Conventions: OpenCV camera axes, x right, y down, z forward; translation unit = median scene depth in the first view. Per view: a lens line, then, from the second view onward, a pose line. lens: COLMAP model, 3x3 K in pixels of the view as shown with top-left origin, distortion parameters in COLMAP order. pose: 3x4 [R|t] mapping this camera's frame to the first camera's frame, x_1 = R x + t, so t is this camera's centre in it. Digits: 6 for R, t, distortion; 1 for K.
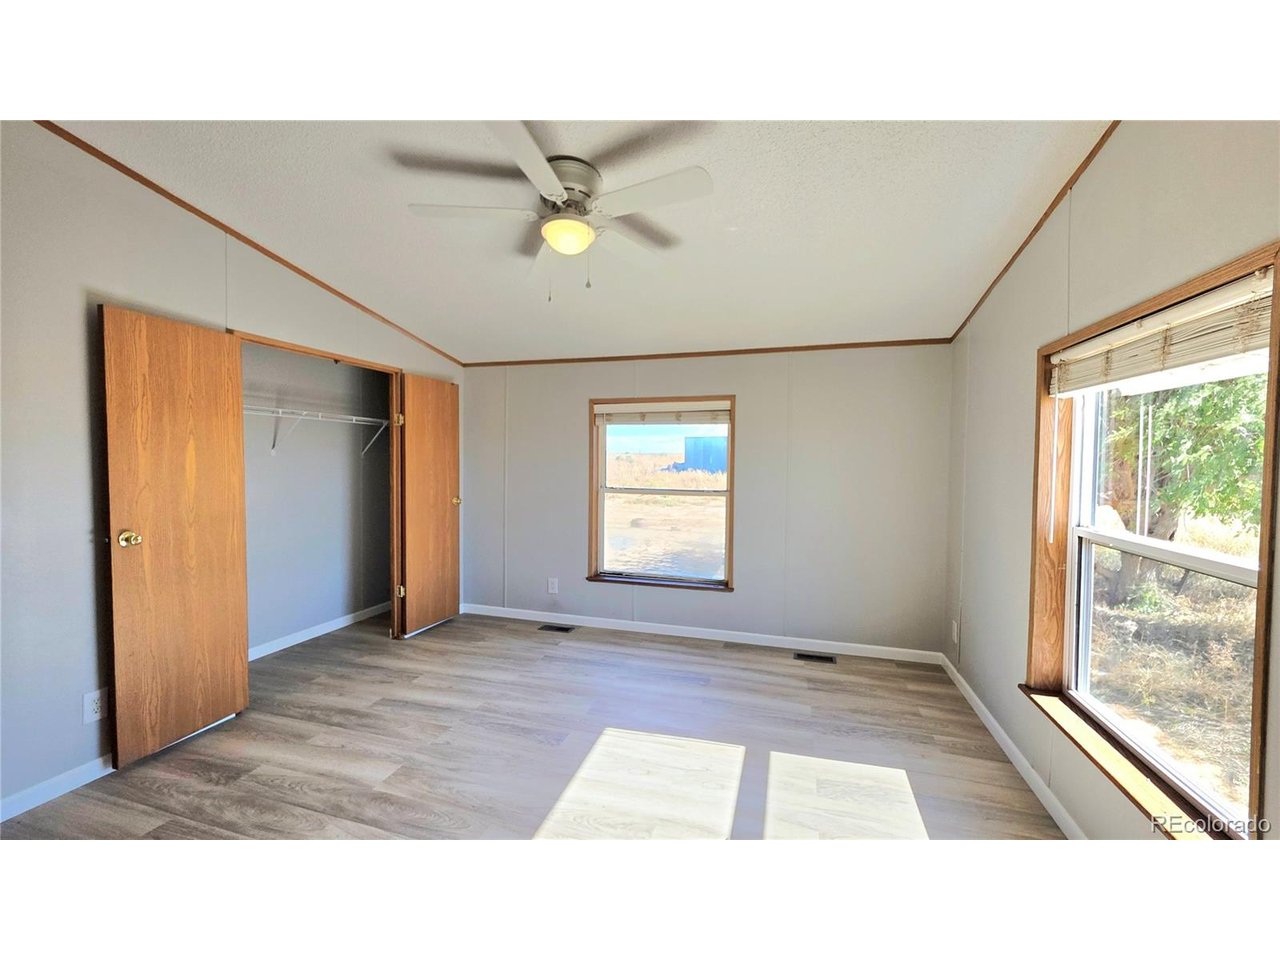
lens RADIAL K [[510.6, 0, 643.1], [0, 510.6, 479.3], [0, 0, 1]] dist [-0.000468, -0.000909]
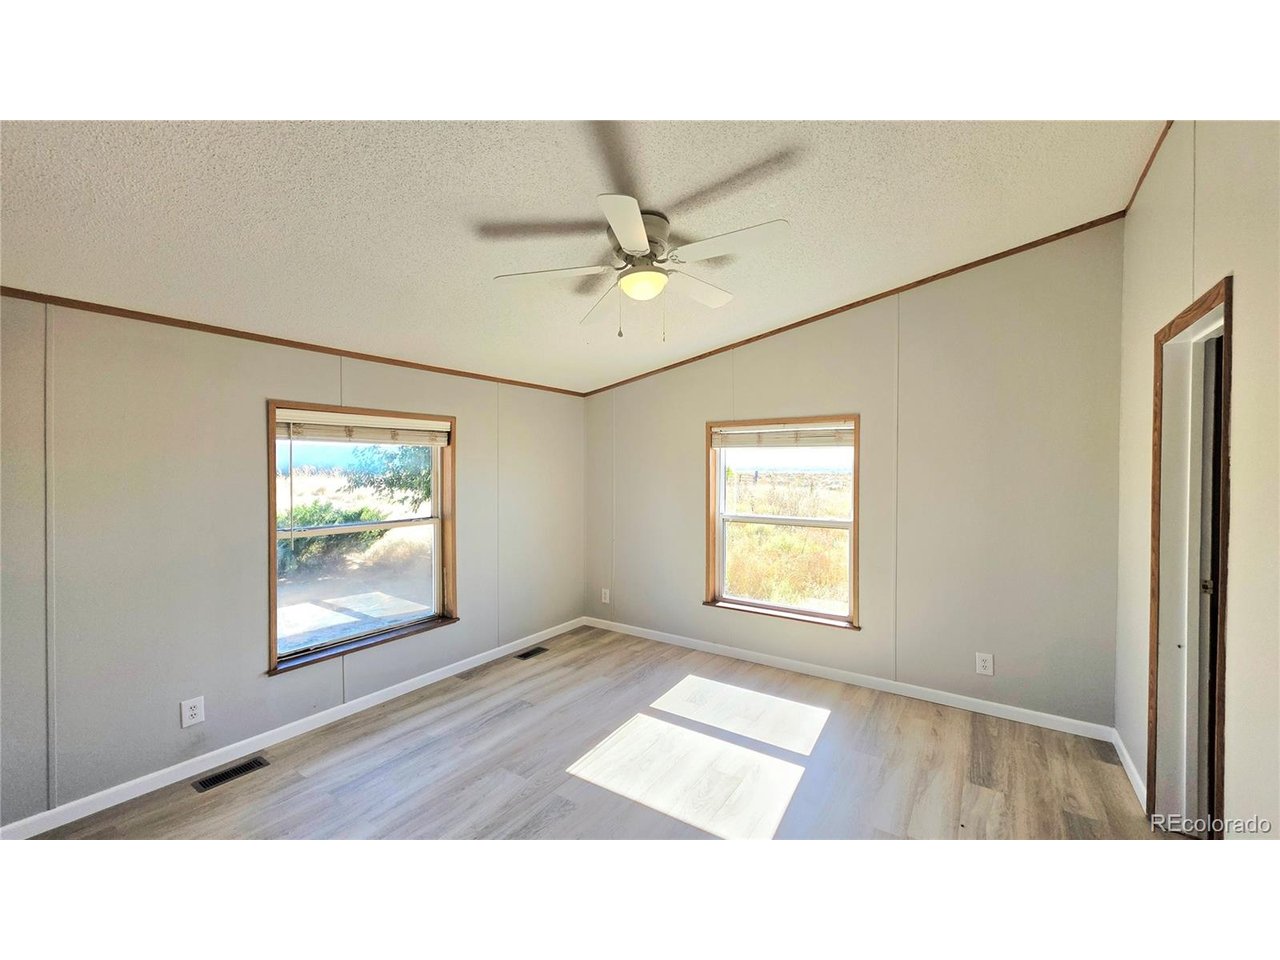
lens RADIAL K [[510.6, 0, 639.9], [0, 510.6, 475.3], [0, 0, 1]] dist [-0.000468, -0.000909]
pose [[0.316460, -0.024820, 0.948281, -0.633183], [0.040371, 0.999104, 0.012678, -0.052658], [-0.947746, 0.034271, 0.317178, 0.368194]]
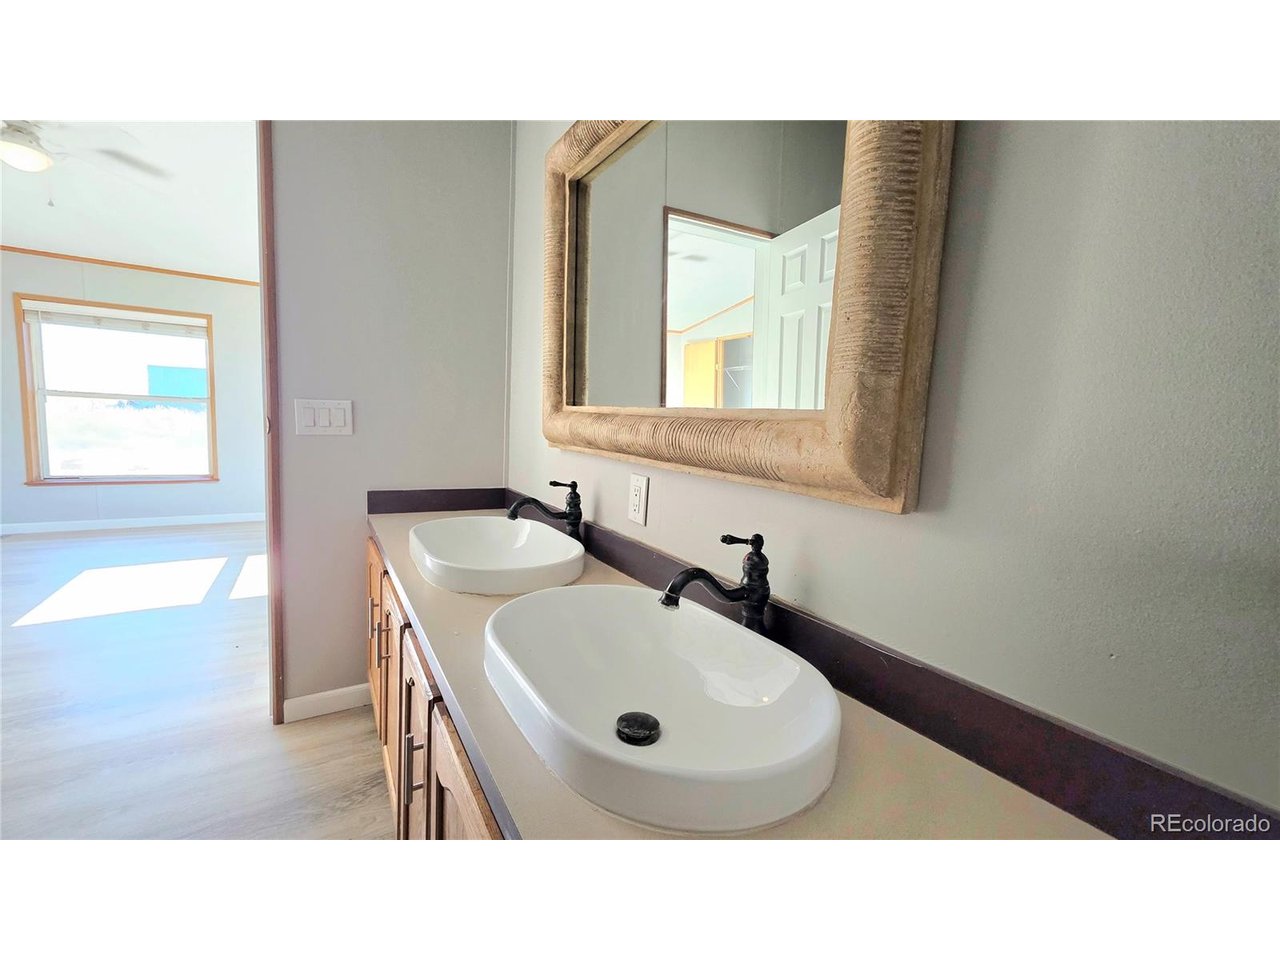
lens RADIAL K [[510.6, 0, 644.1], [0, 510.6, 470.9], [0, 0, 1]] dist [-0.000468, -0.000909]
pose [[0.656299, -0.052377, 0.752681, -0.070730], [-0.006867, 0.997132, 0.075375, 0.099458], [-0.754470, -0.054638, 0.654057, -0.550456]]
